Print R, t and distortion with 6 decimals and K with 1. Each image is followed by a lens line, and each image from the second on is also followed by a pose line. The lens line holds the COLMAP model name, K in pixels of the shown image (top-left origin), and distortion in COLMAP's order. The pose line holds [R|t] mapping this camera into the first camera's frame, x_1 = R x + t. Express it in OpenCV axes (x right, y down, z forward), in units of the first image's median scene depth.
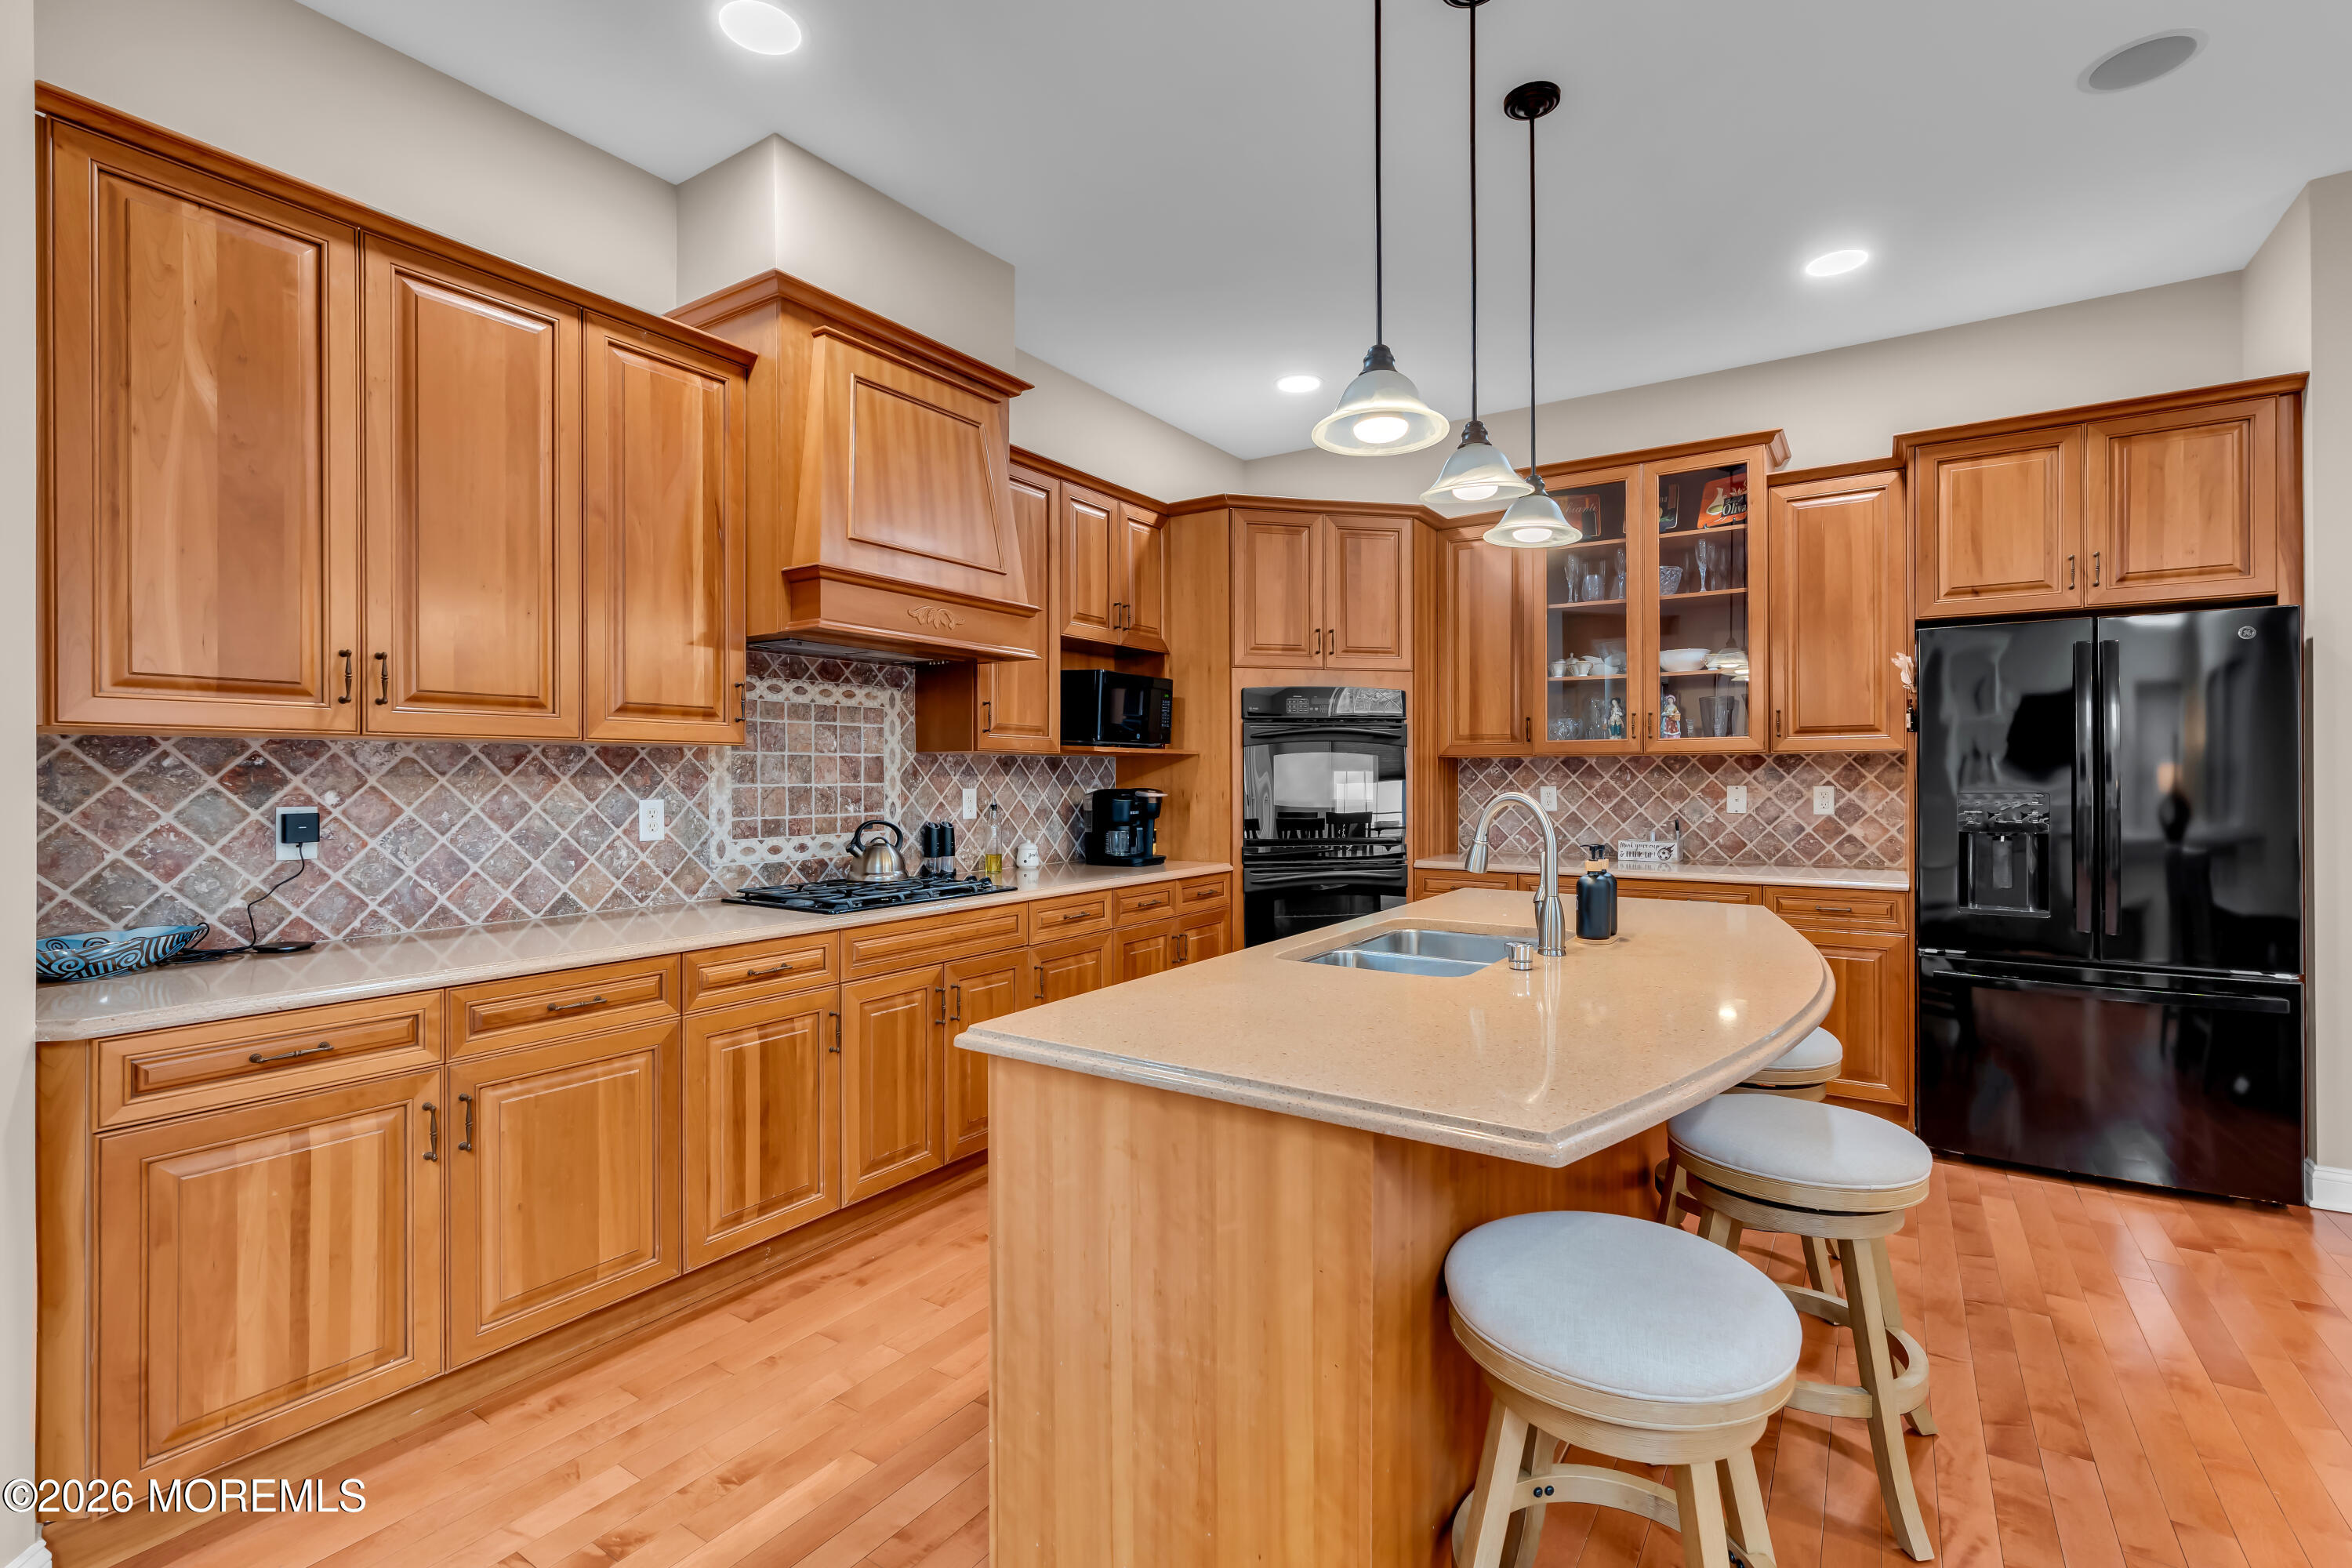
lens RADIAL K [[1070.3, 0, 1176.5], [0, 1070.3, 777.2], [0, 0, 1]] dist [-0.007097, 0.004718]
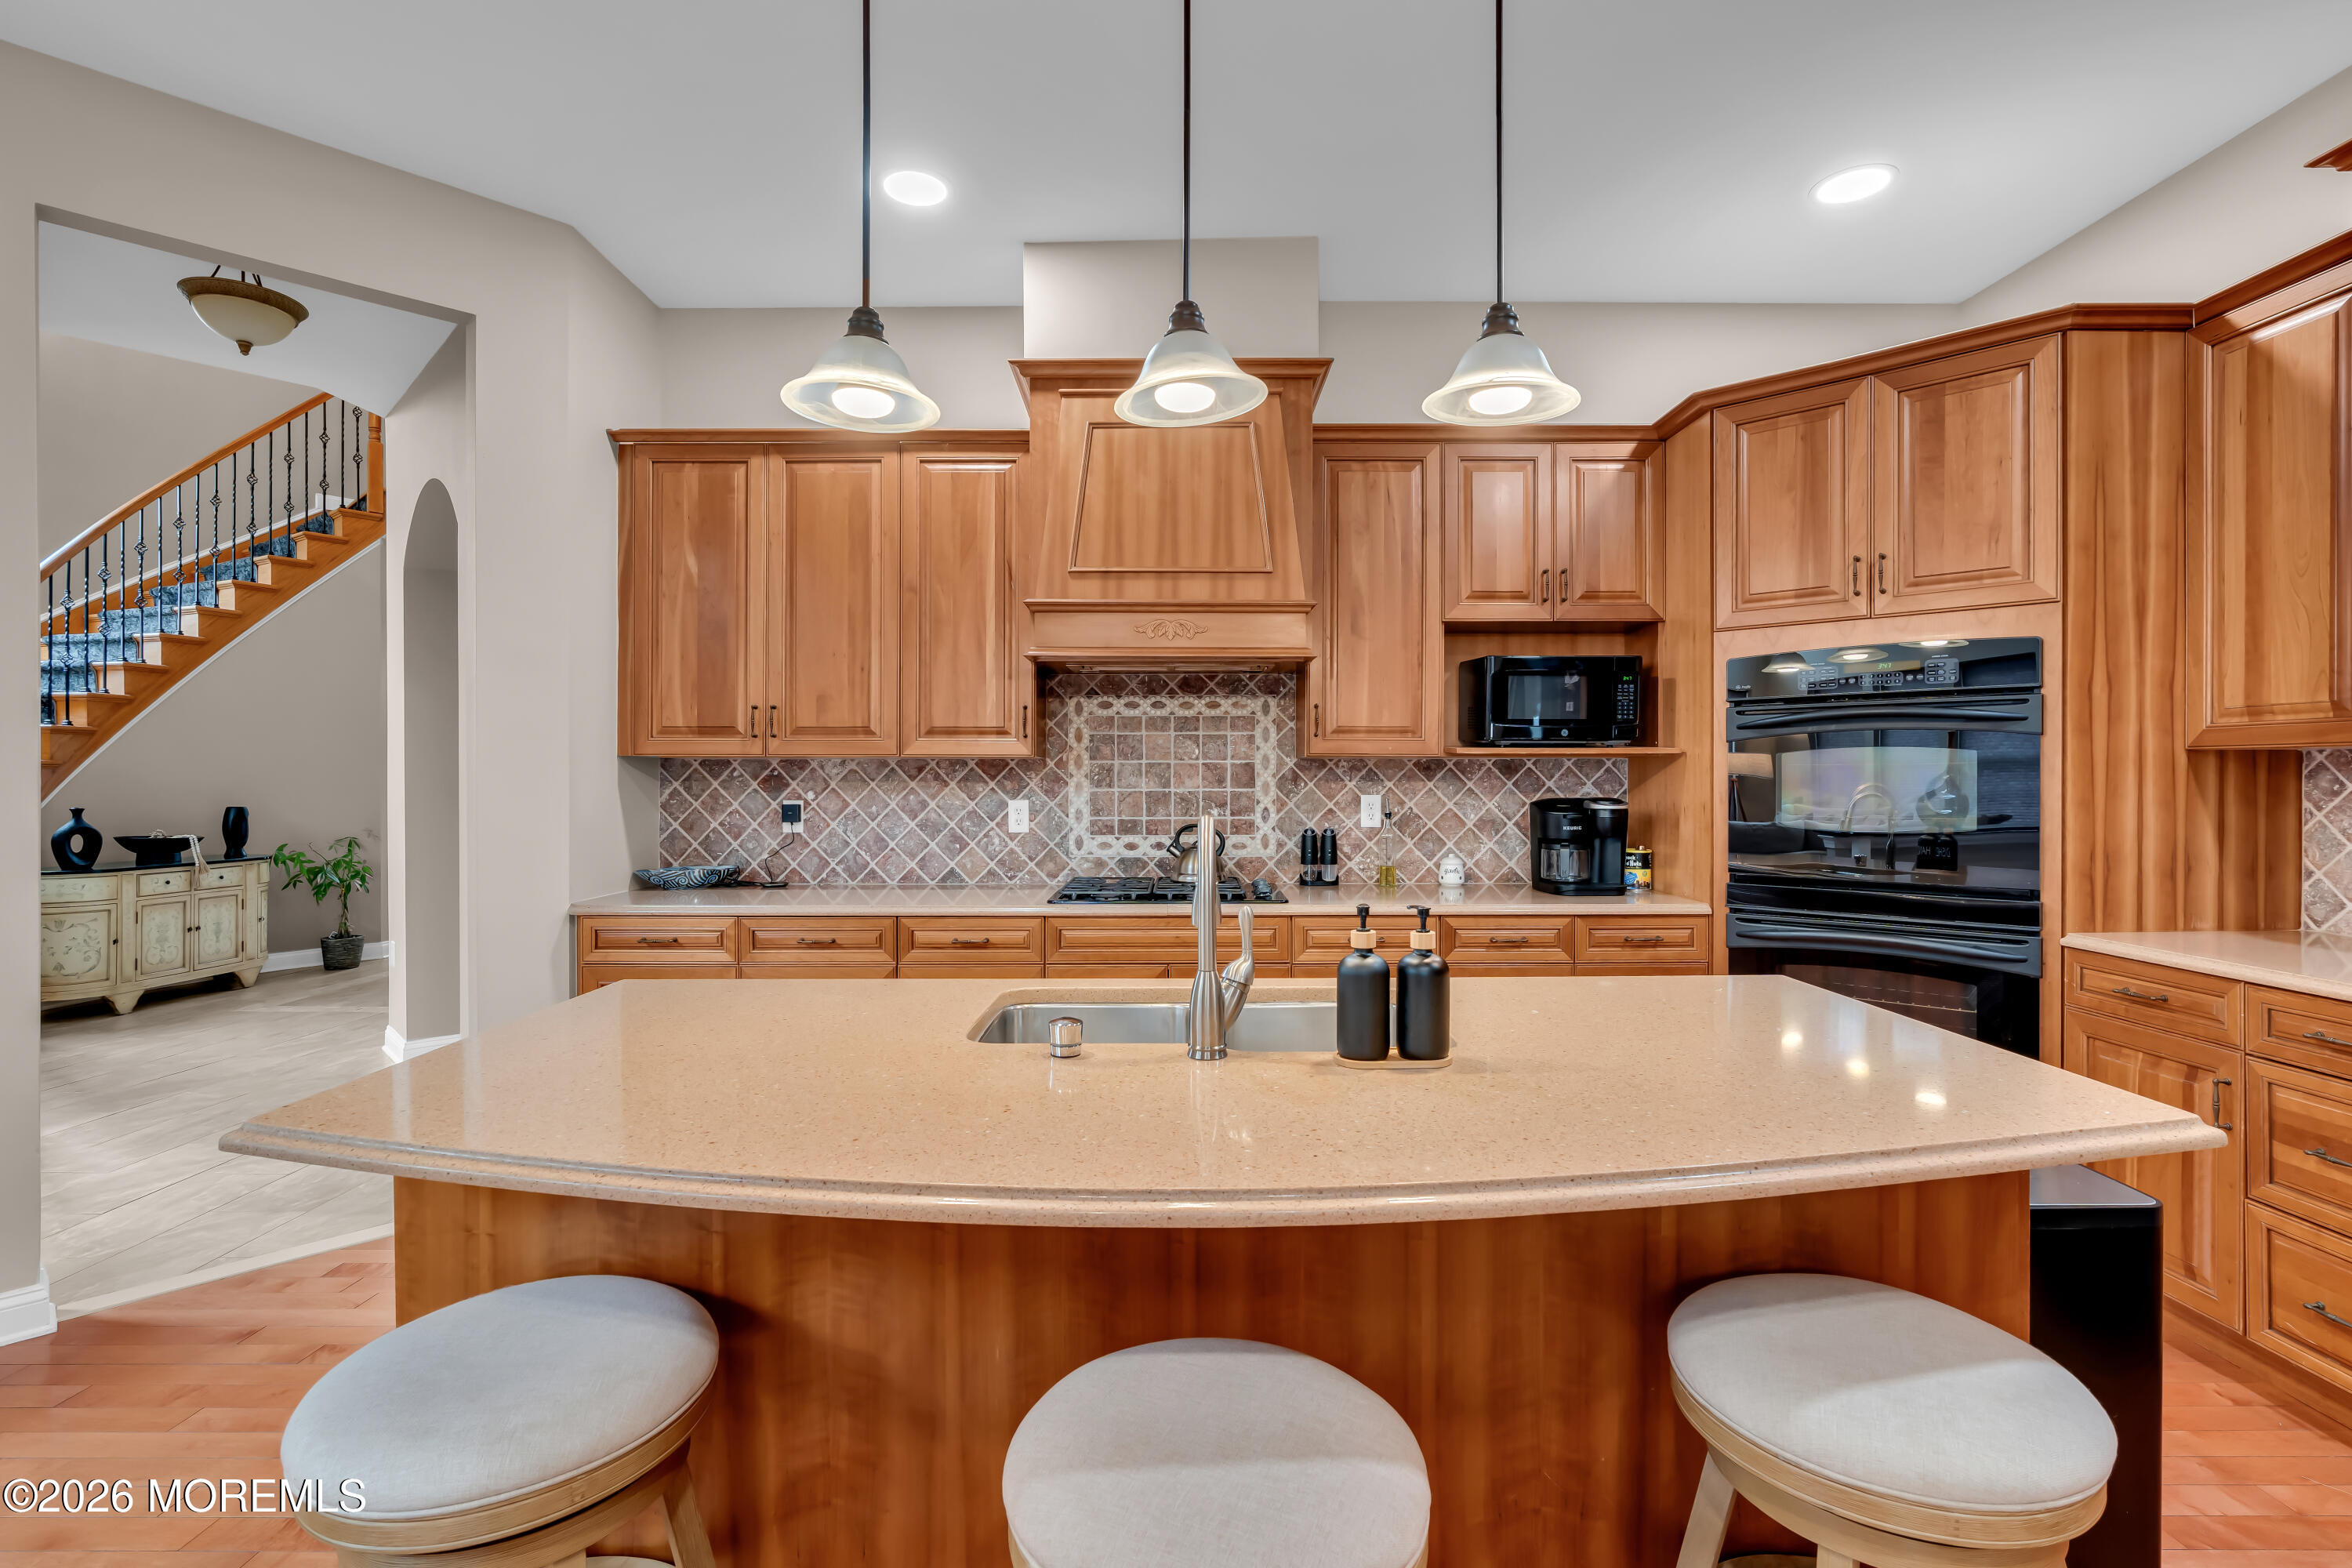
lens RADIAL K [[1070.3, 0, 1179.9], [0, 1070.3, 779.1], [0, 0, 1]] dist [-0.007097, 0.004718]
pose [[0.552496, 0.003377, -0.833508, 0.487952], [-0.000924, 0.999994, 0.003439, -0.006180], [0.833515, -0.001130, 0.552496, 0.329577]]
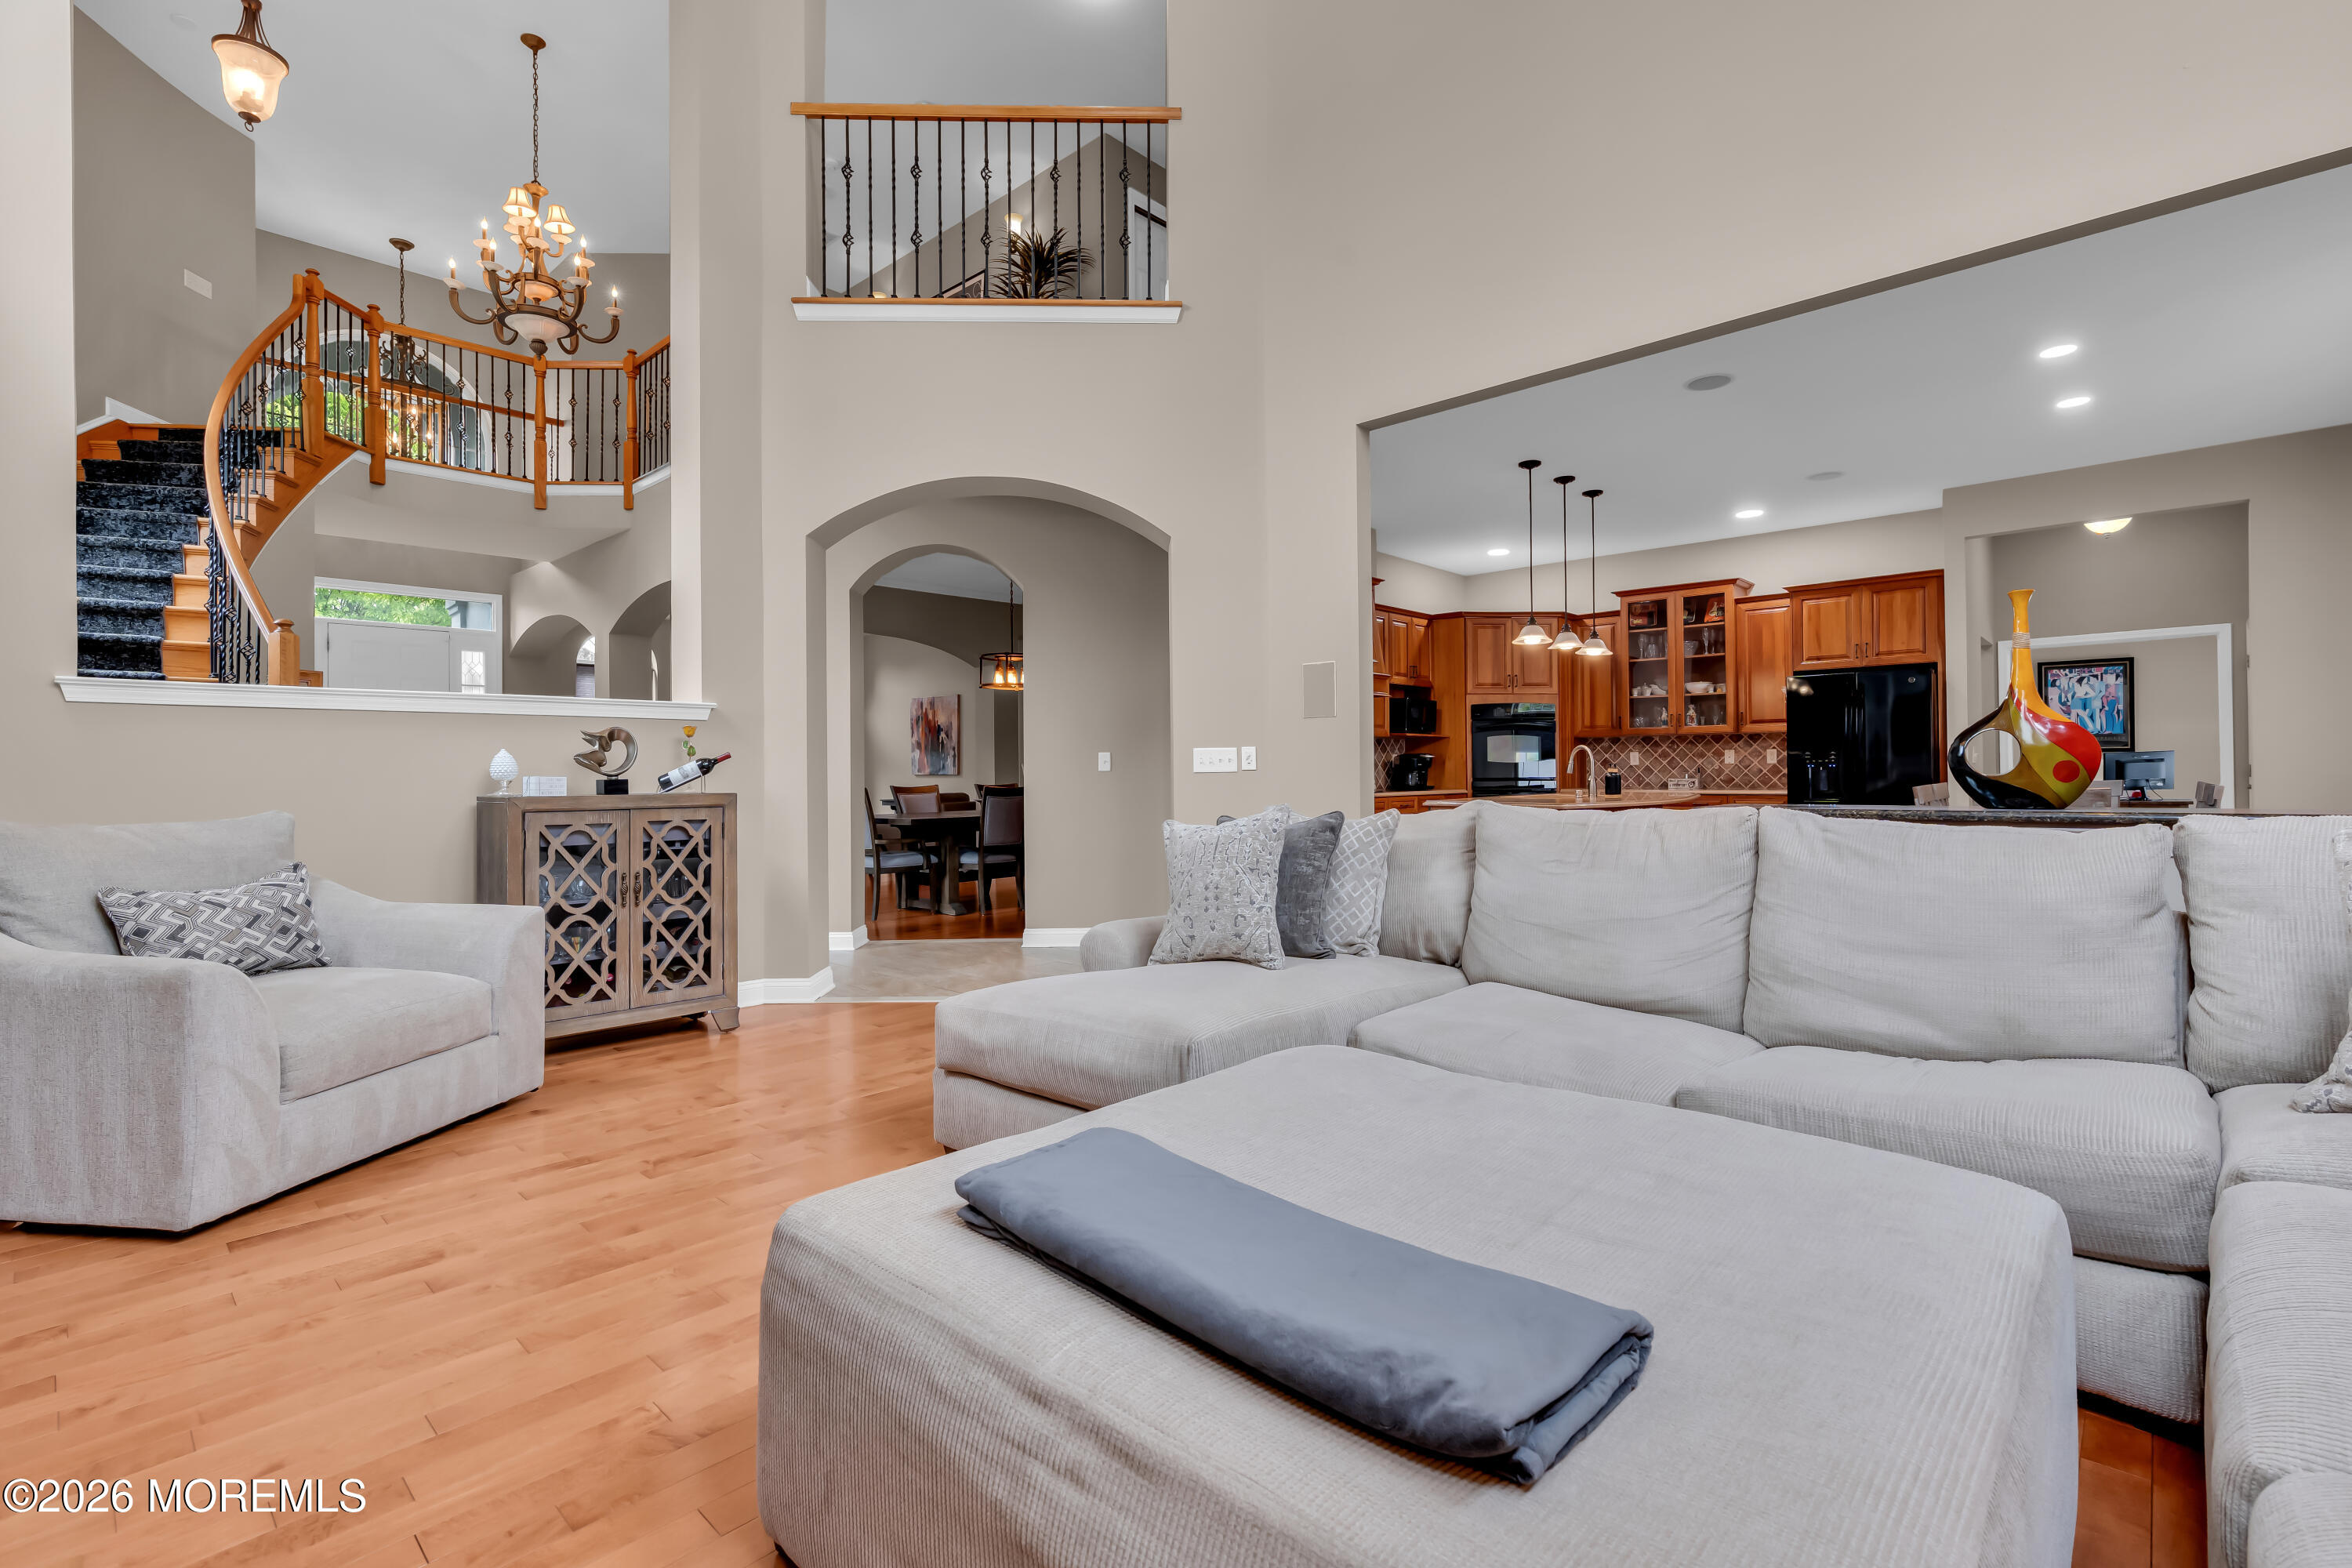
lens RADIAL K [[1070.3, 0, 1169.6], [0, 1070.3, 768.7], [0, 0, 1]] dist [-0.007097, 0.004718]
pose [[0.986303, -0.006206, -0.164826, -0.187353], [0.006162, 0.999981, -0.000779, 0.041451], [0.164828, -0.000247, 0.986322, -1.217868]]
